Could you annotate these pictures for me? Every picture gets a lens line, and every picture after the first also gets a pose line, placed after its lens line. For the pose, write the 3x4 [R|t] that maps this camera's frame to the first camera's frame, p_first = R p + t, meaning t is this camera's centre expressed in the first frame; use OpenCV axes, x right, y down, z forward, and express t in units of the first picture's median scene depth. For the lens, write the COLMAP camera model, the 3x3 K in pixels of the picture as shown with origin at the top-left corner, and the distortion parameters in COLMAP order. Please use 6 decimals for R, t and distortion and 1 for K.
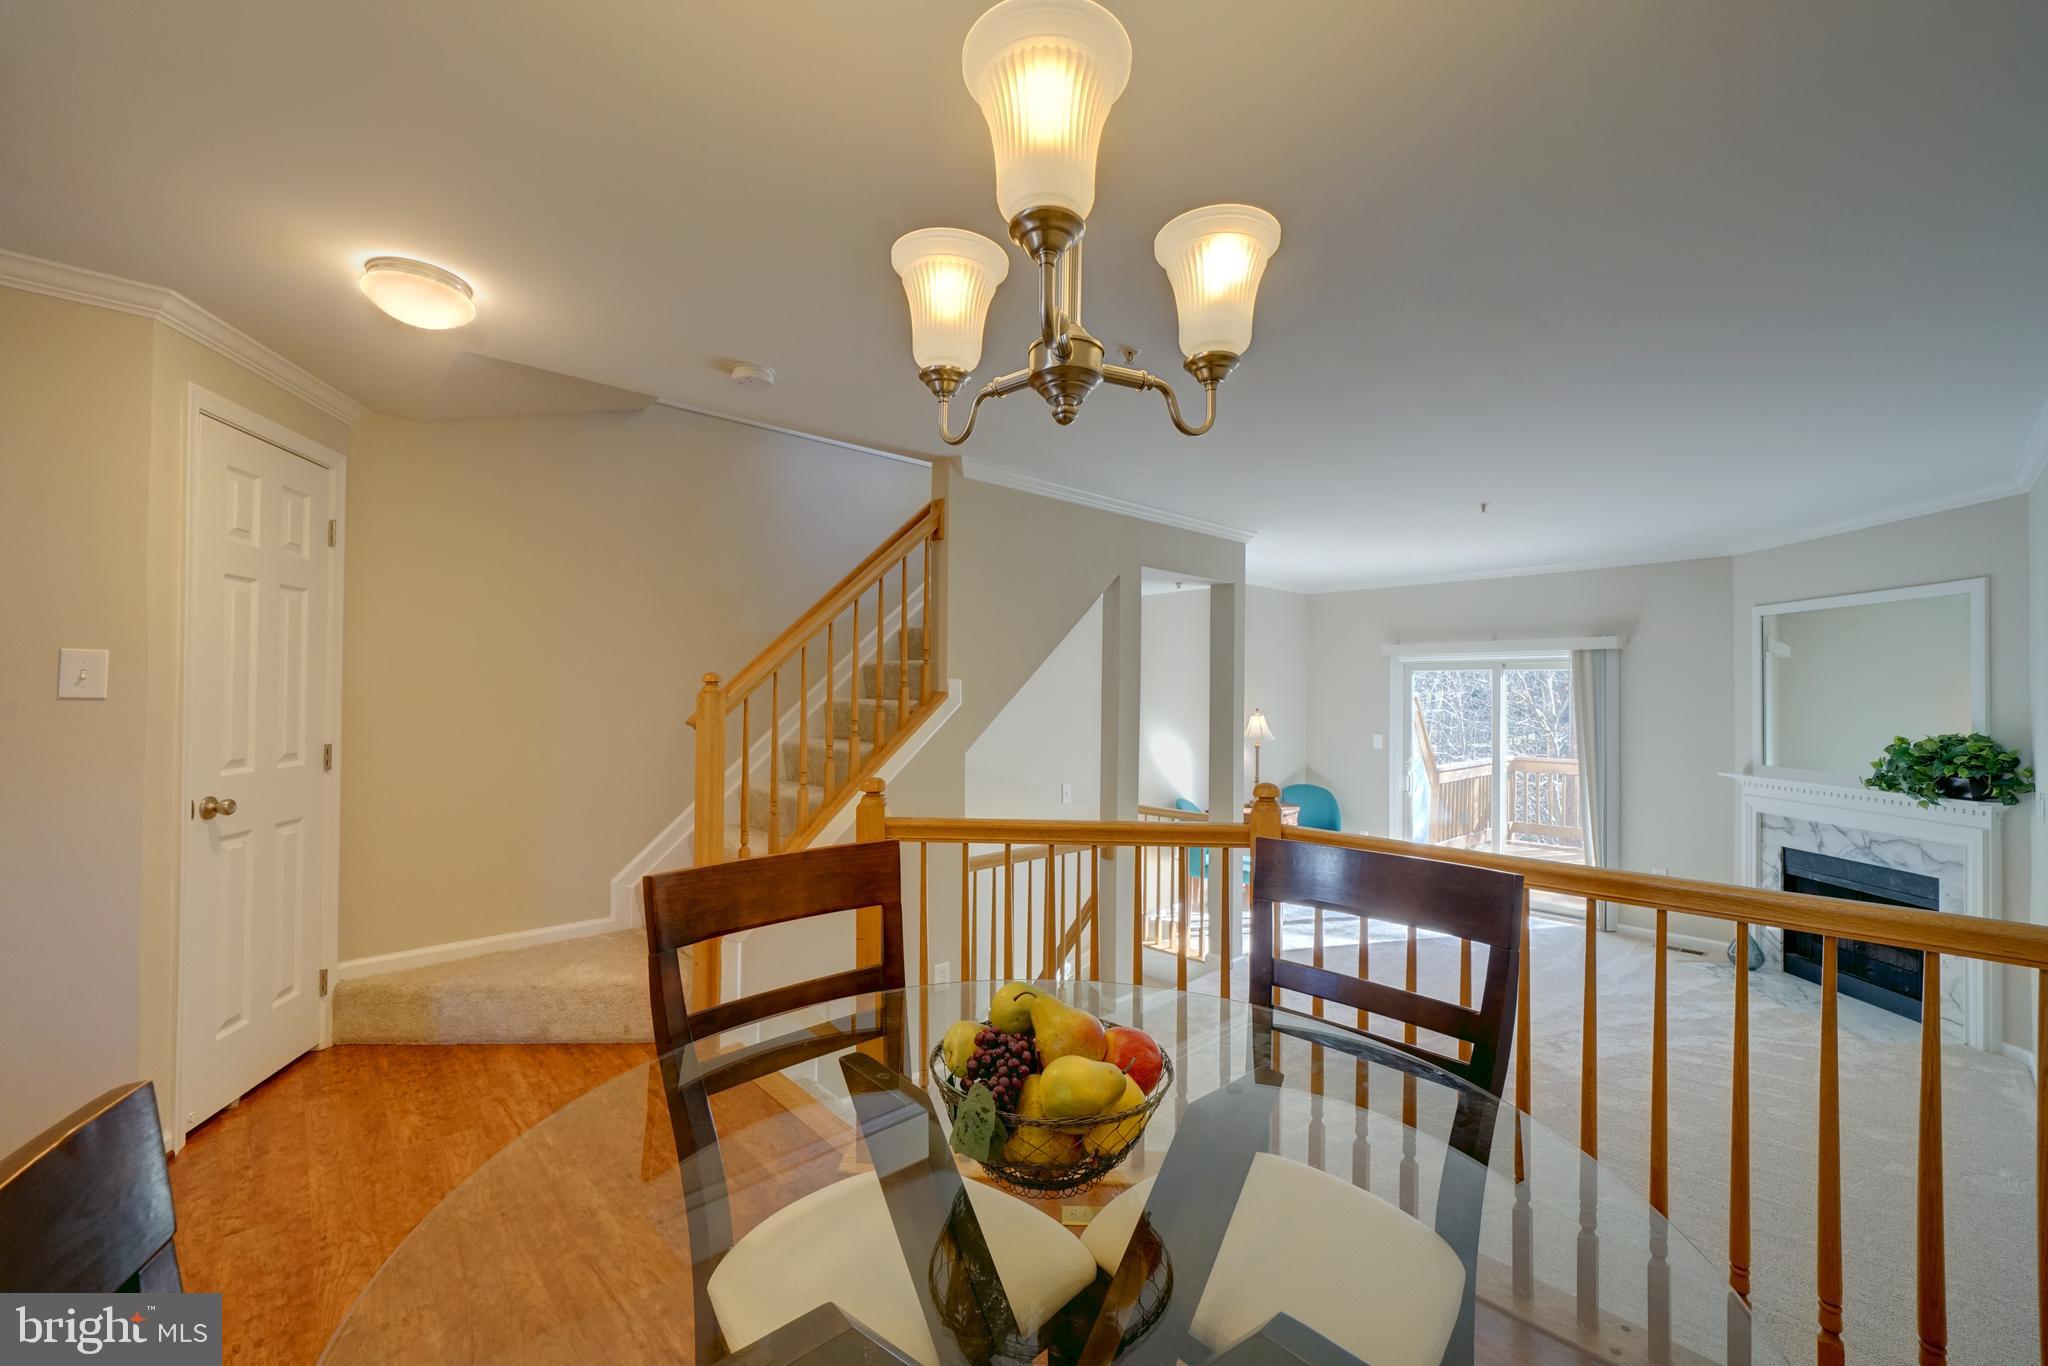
lens RADIAL K [[819.9, 0, 1021.9], [0, 819.9, 685.8], [0, 0, 1]] dist [-0.001832, -0.000116]
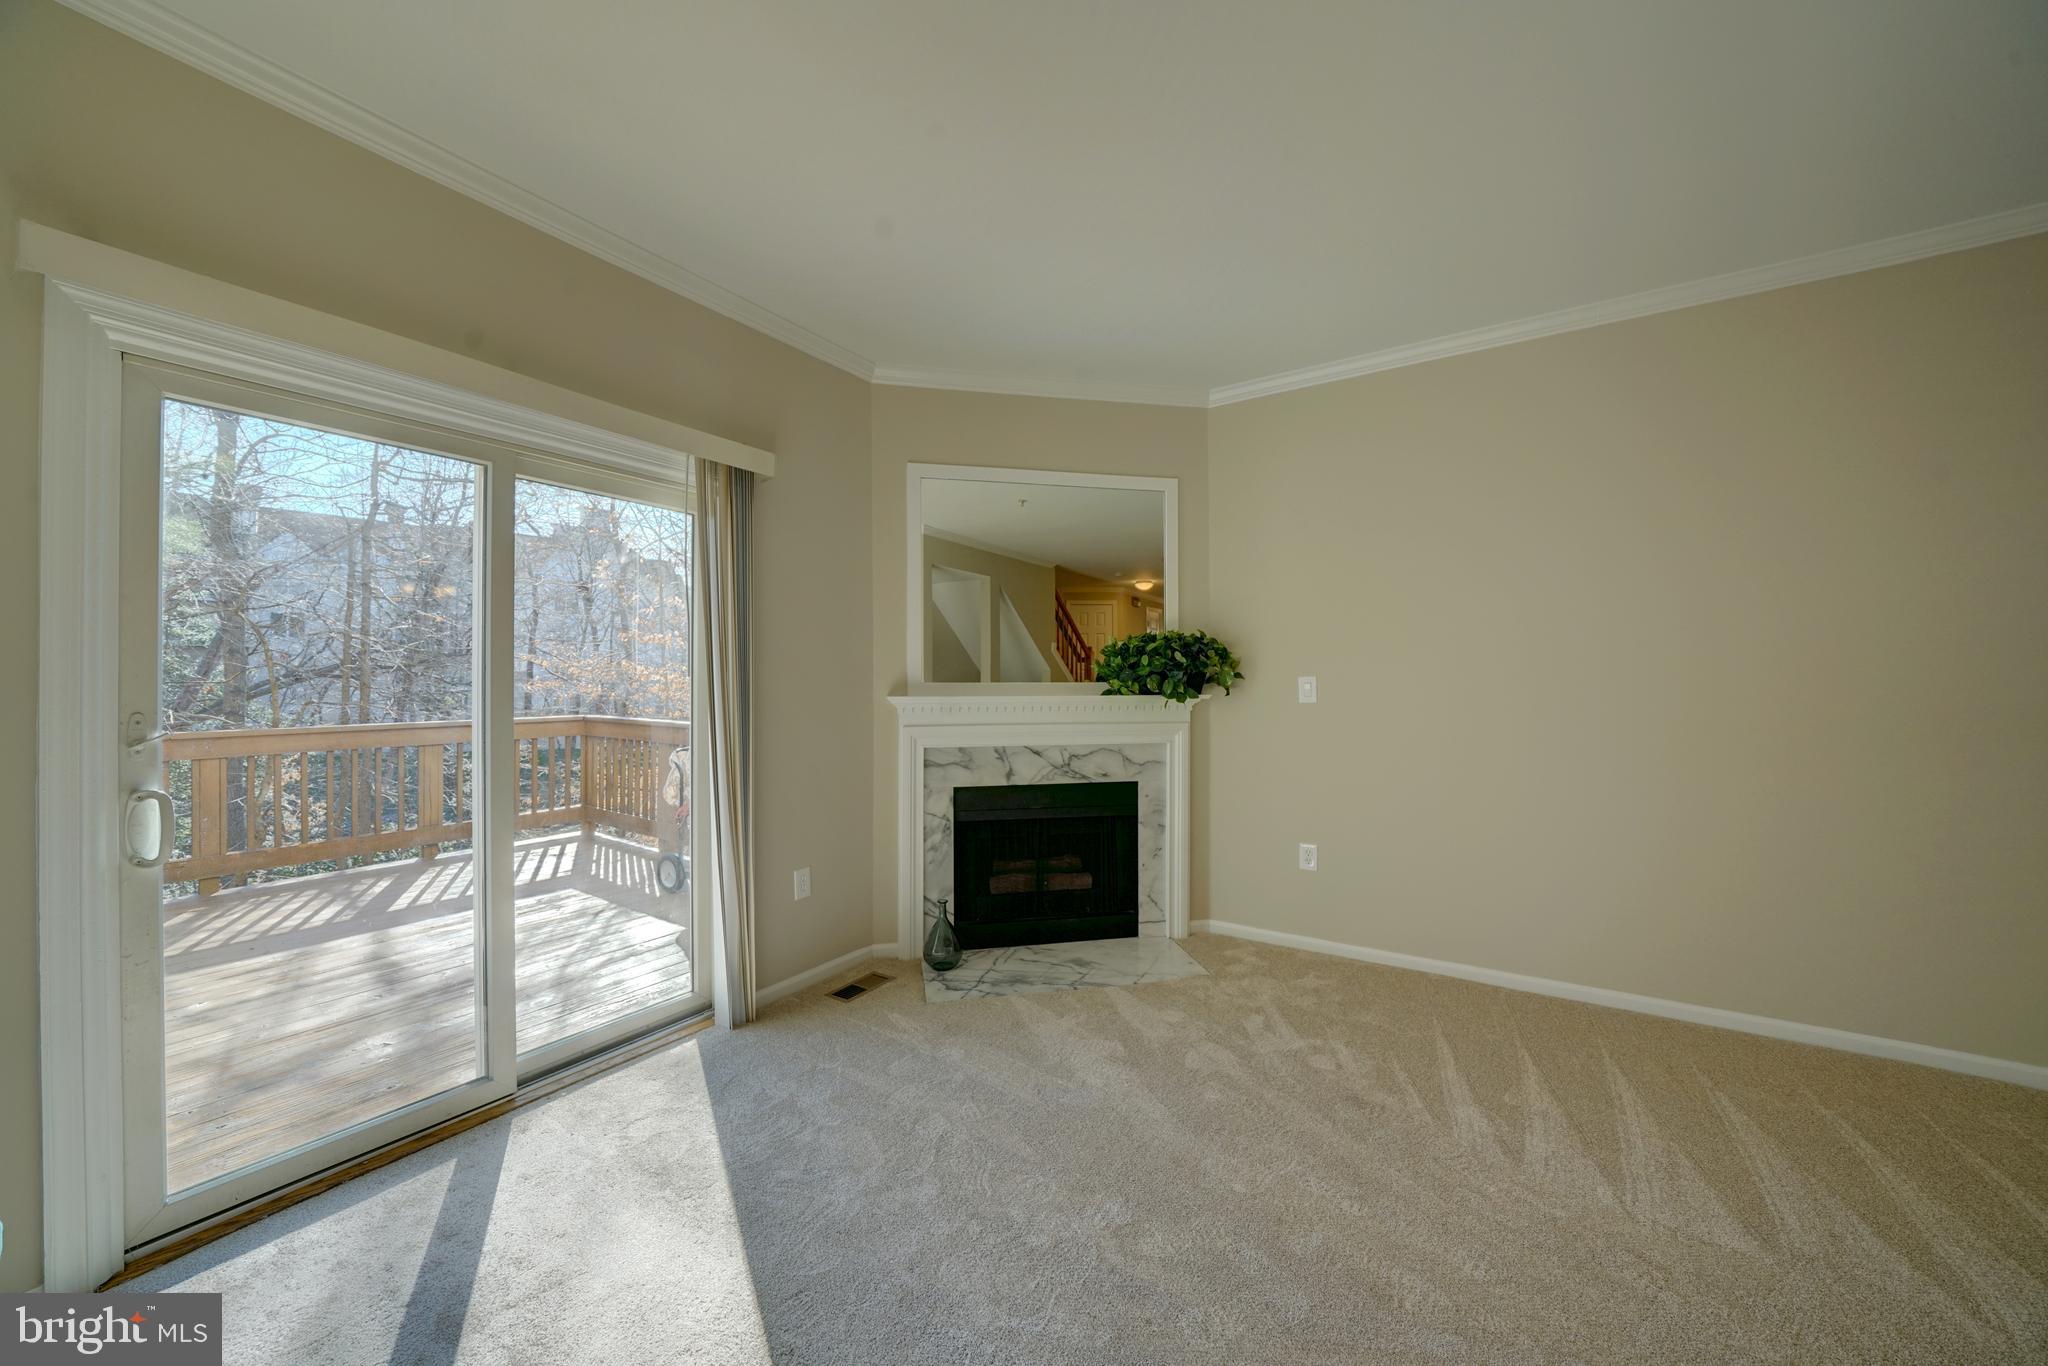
lens RADIAL K [[706.7, 0, 1022.5], [0, 706.7, 684.0], [0, 0, 1]] dist [-0.024476, 0.001744]
pose [[-0.238775, -0.009386, 0.971030, 0.353776], [-0.014440, 0.999877, 0.006114, 0.120314], [-0.970968, -0.012562, -0.238881, 1.367692]]
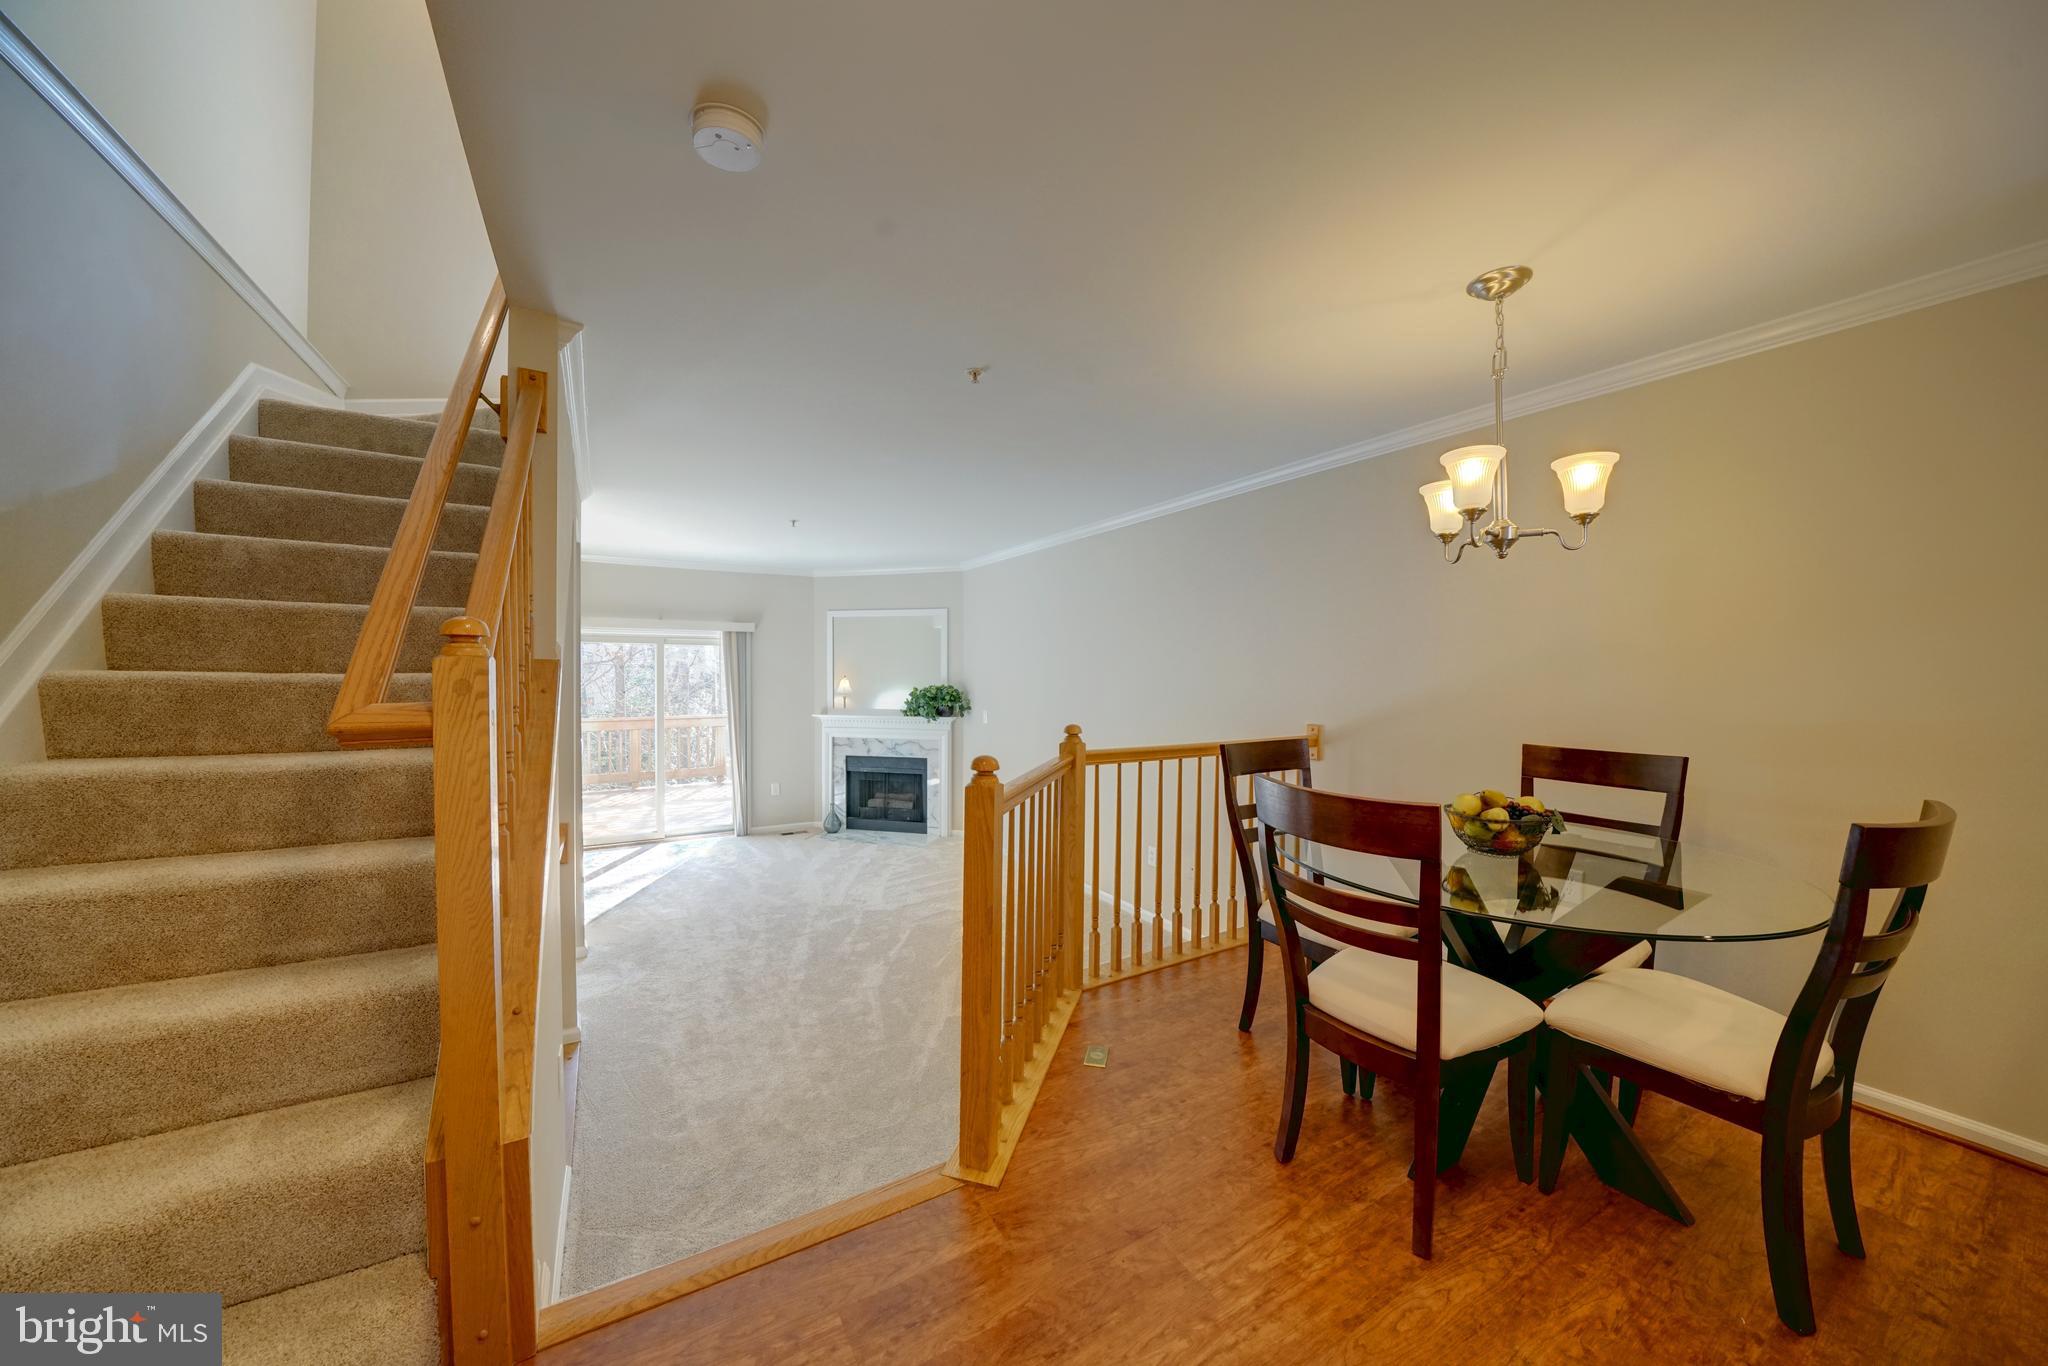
lens RADIAL K [[706.7, 0, 1022.5], [0, 706.7, 684.0], [0, 0, 1]] dist [-0.024476, 0.001744]
pose [[0.205090, -0.024247, 0.978443, -0.514795], [-0.013656, 0.999525, 0.027632, 0.005214], [-0.978648, -0.019029, 0.204661, 0.437753]]
